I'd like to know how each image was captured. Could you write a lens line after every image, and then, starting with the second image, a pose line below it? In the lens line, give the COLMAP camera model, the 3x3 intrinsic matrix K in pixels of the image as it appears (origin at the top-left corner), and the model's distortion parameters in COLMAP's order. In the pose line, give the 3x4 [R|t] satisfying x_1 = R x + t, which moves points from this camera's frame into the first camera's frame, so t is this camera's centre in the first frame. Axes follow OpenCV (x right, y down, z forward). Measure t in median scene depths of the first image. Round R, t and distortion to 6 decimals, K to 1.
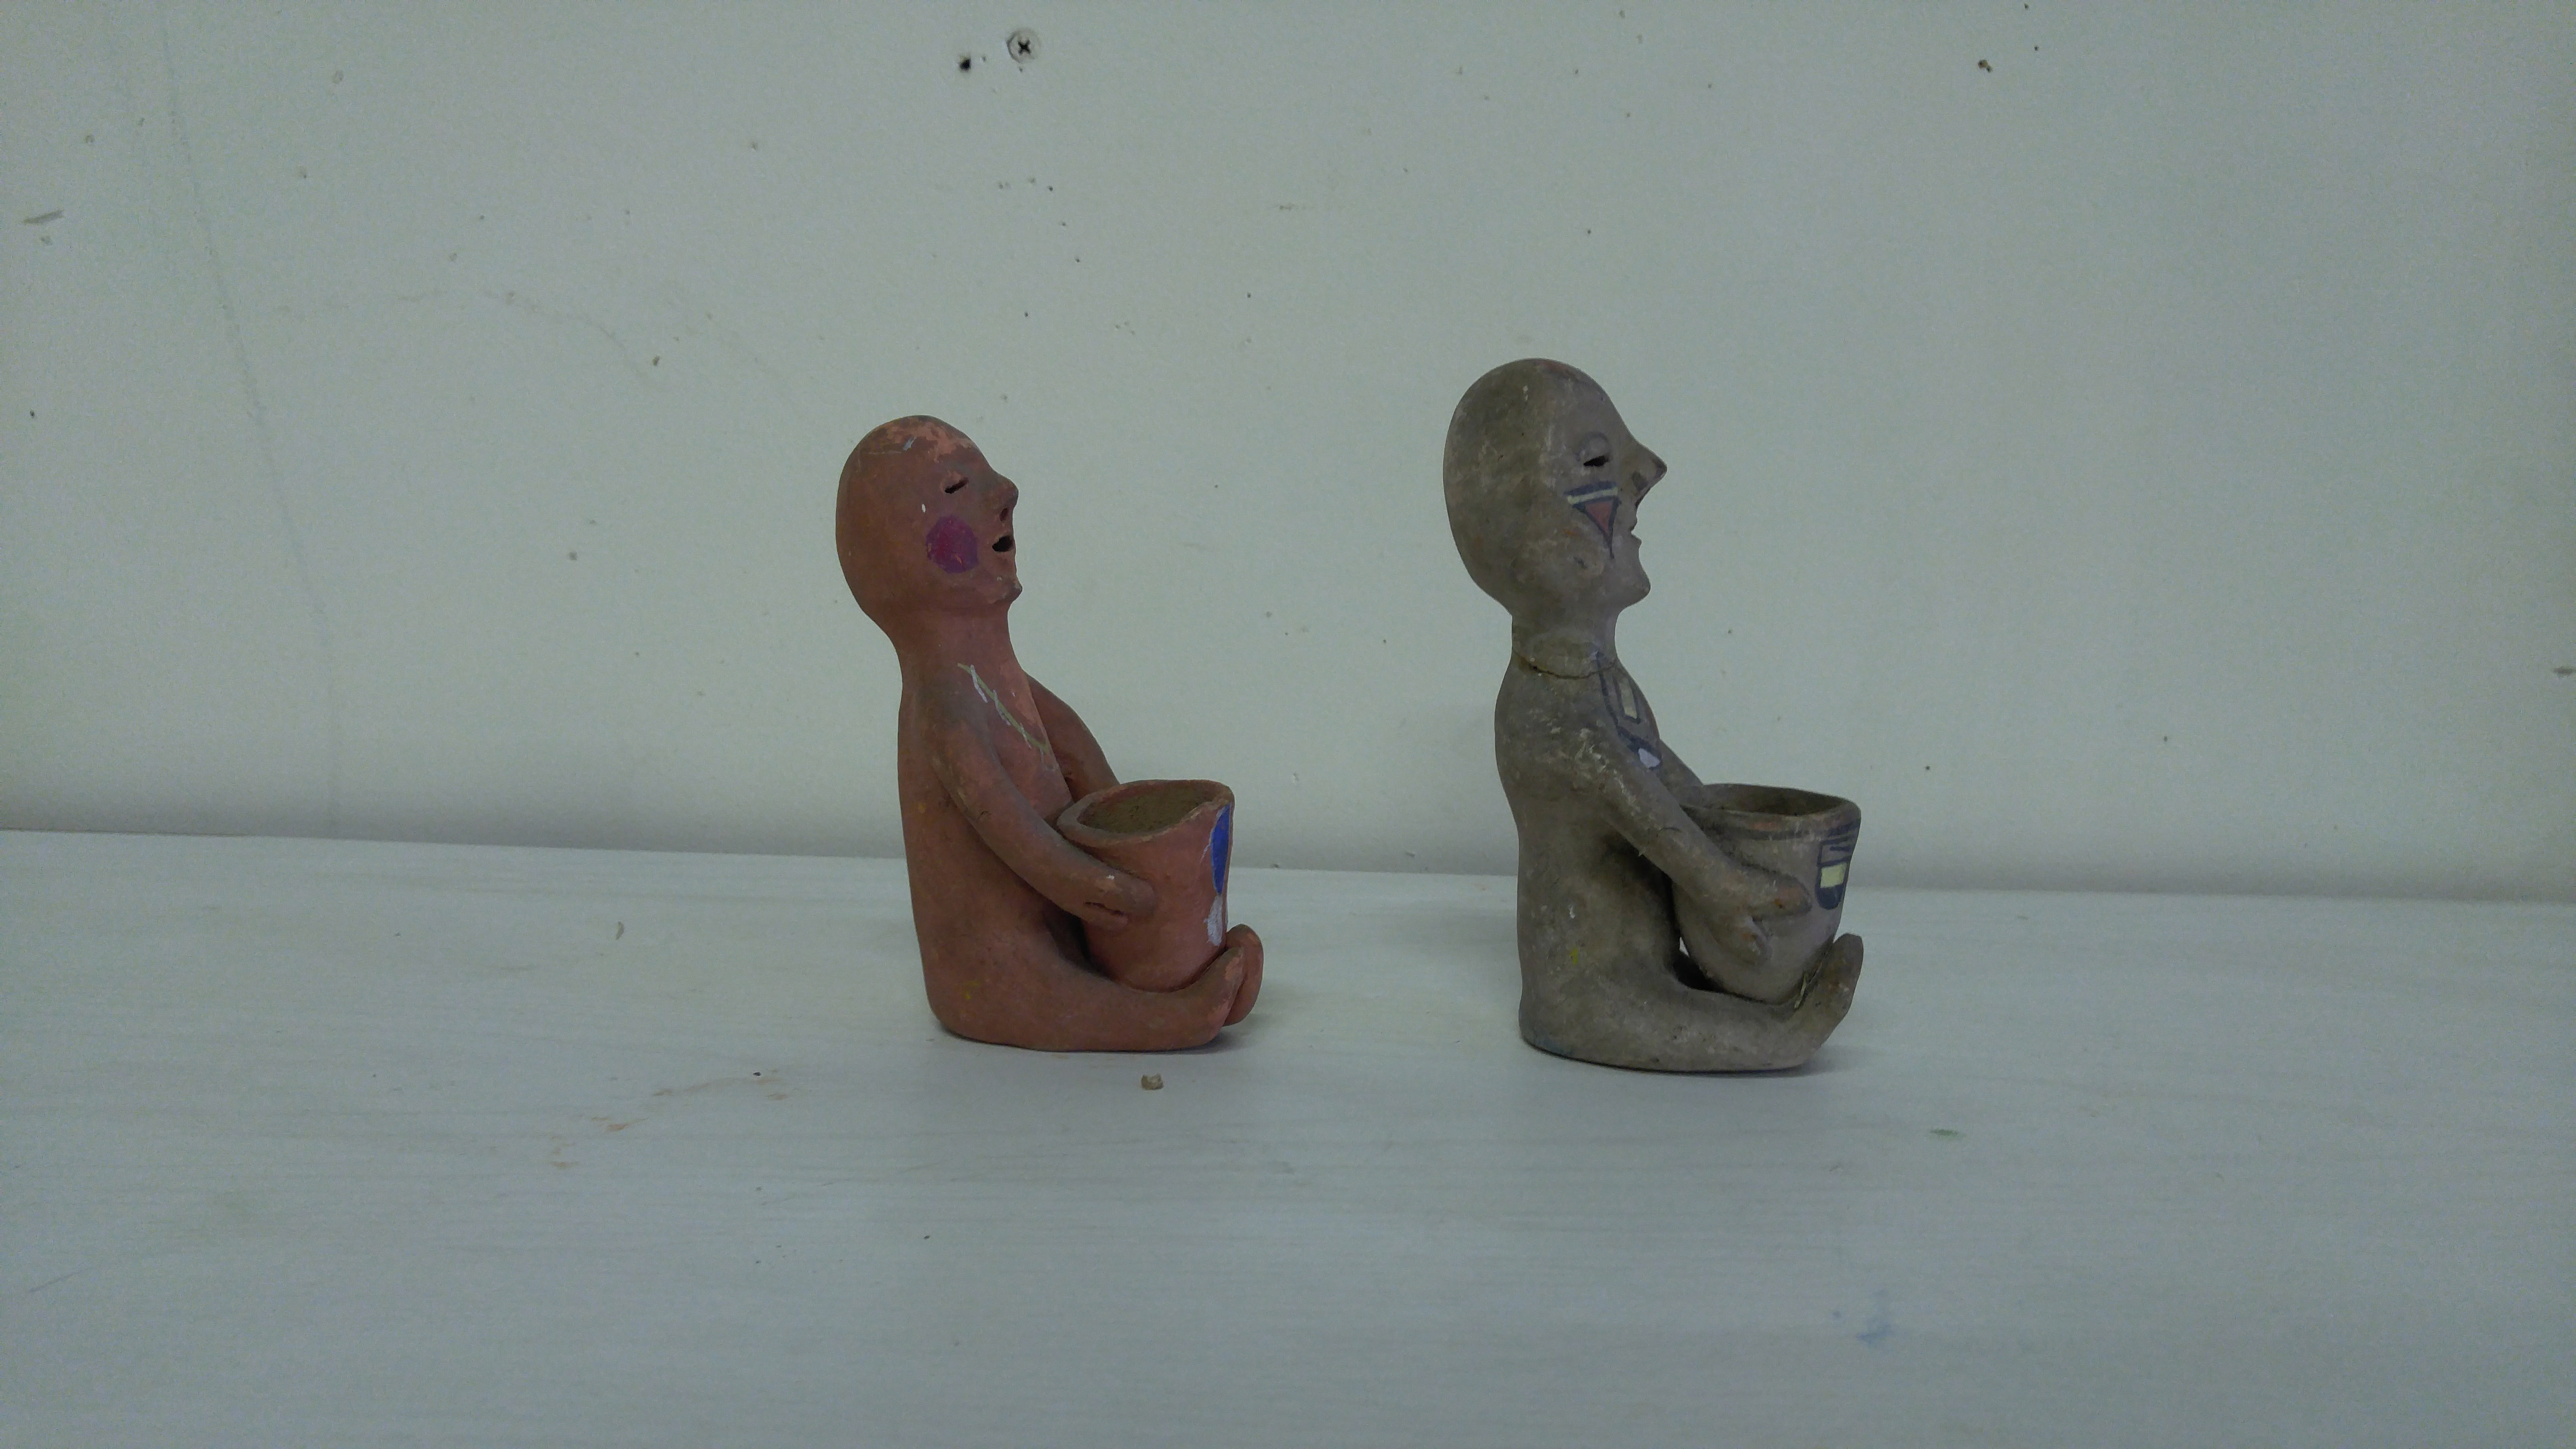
lens RADIAL K [[1867.6, 0, 1291.6], [0, 1867.6, 739.3], [0, 0, 1]] dist [0.000006, 0.023817]
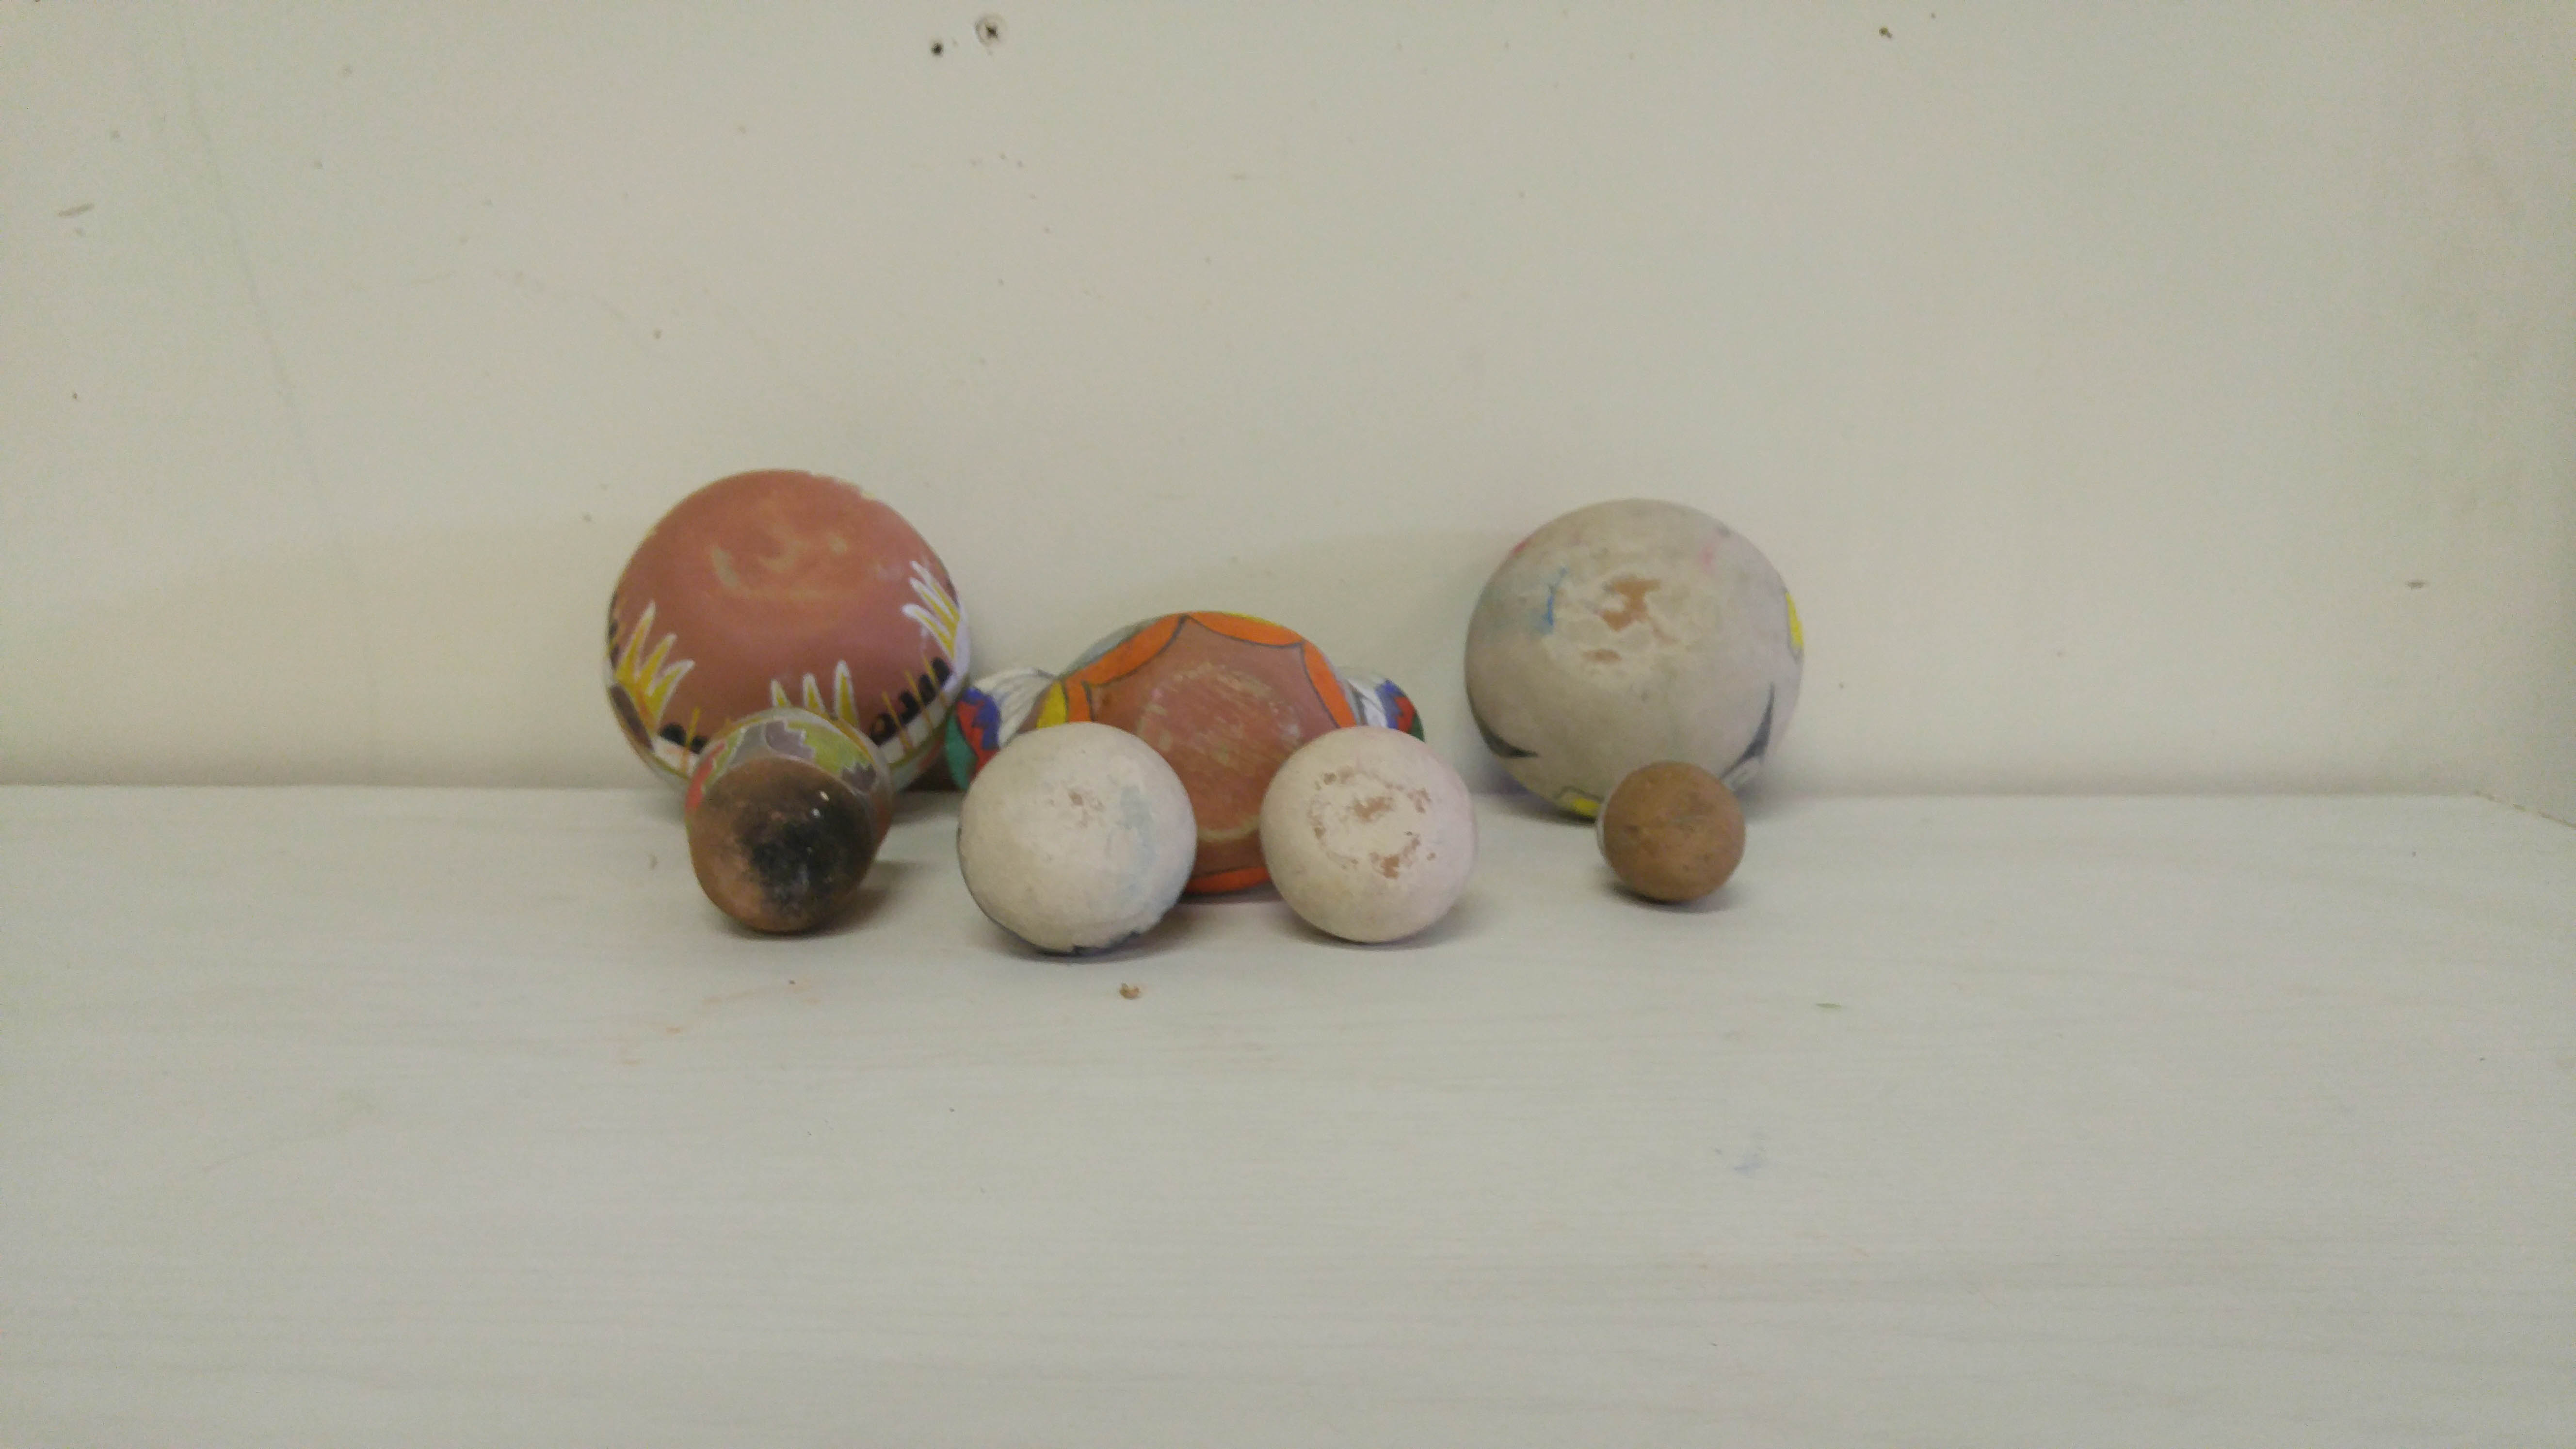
lens RADIAL K [[1867.6, 0, 1291.3], [0, 1867.6, 747.9], [0, 0, 1]] dist [0.000006, 0.023817]
pose [[0.999637, -0.023779, 0.012699, 0.005045], [0.023182, 0.998708, 0.045219, -0.005321], [-0.013757, -0.044908, 0.998896, -0.090811]]
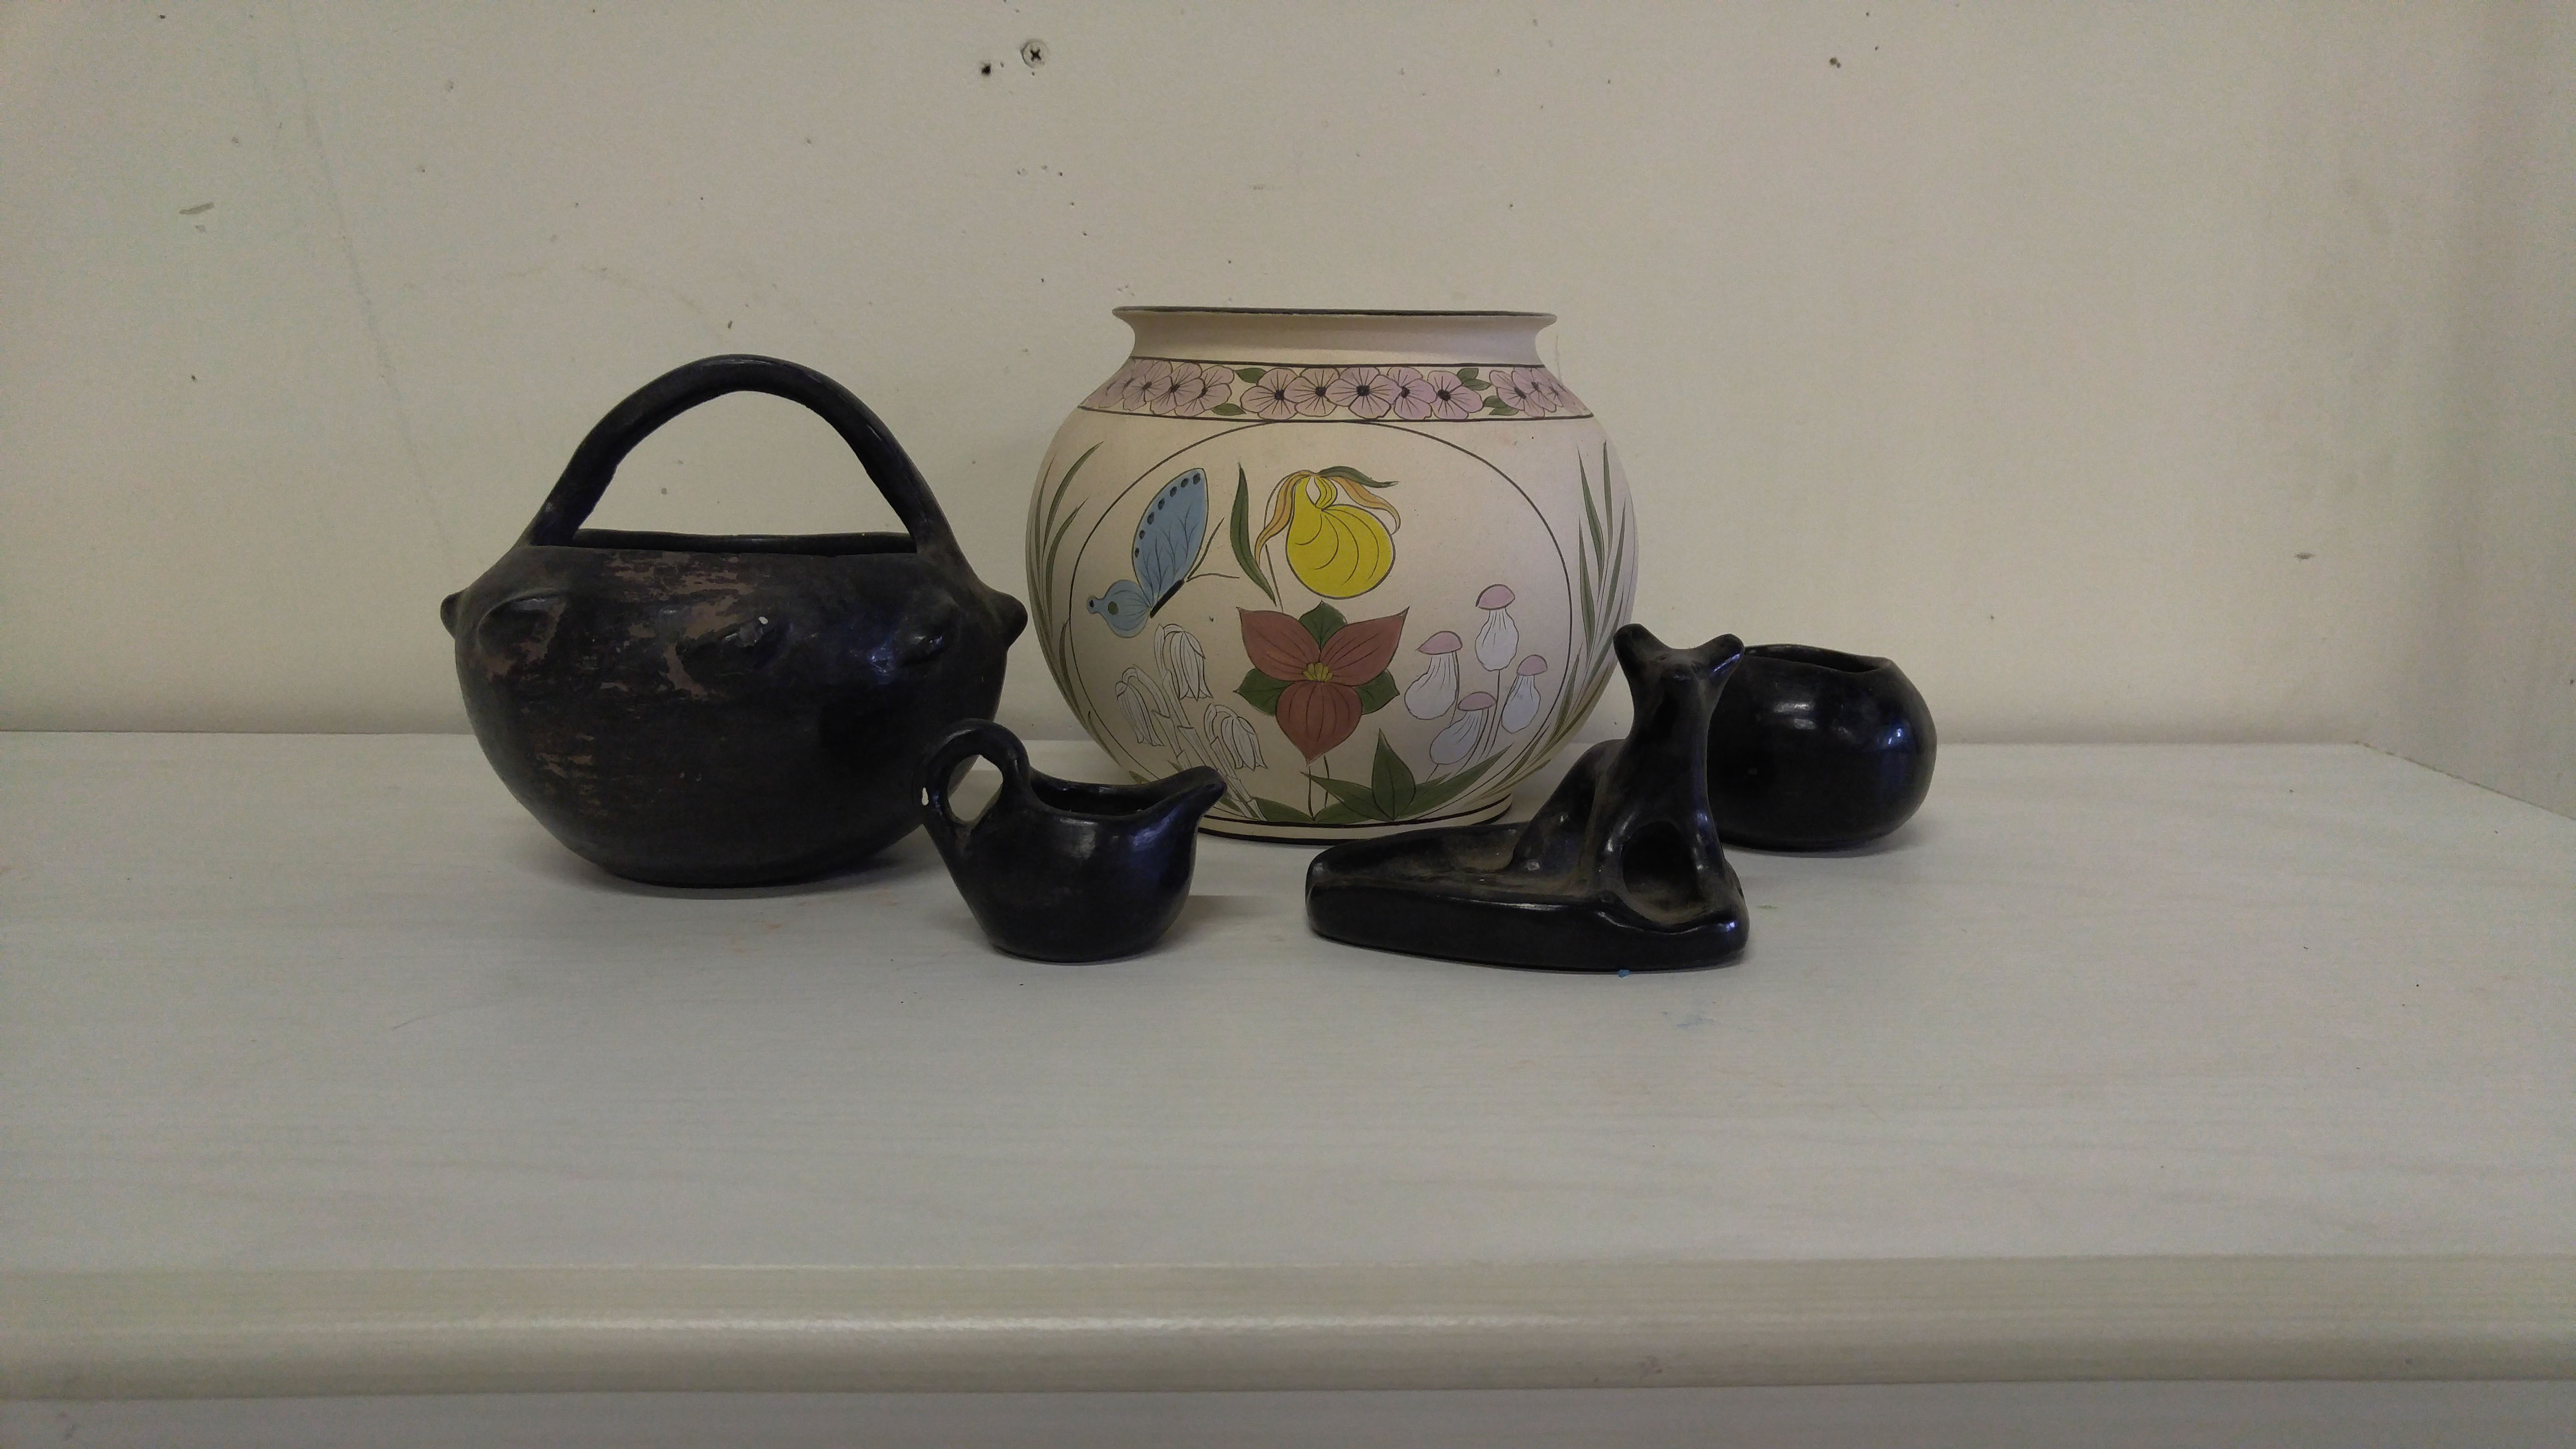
lens RADIAL K [[2090.3, 0, 1304.1], [0, 2090.3, 711.0], [0, 0, 1]] dist [0.024478, 0.002081]
pose [[0.998870, -0.022713, 0.041738, -0.038248], [0.020465, 0.998357, 0.053518, -0.022124], [-0.042885, -0.052603, 0.997694, -0.362422]]
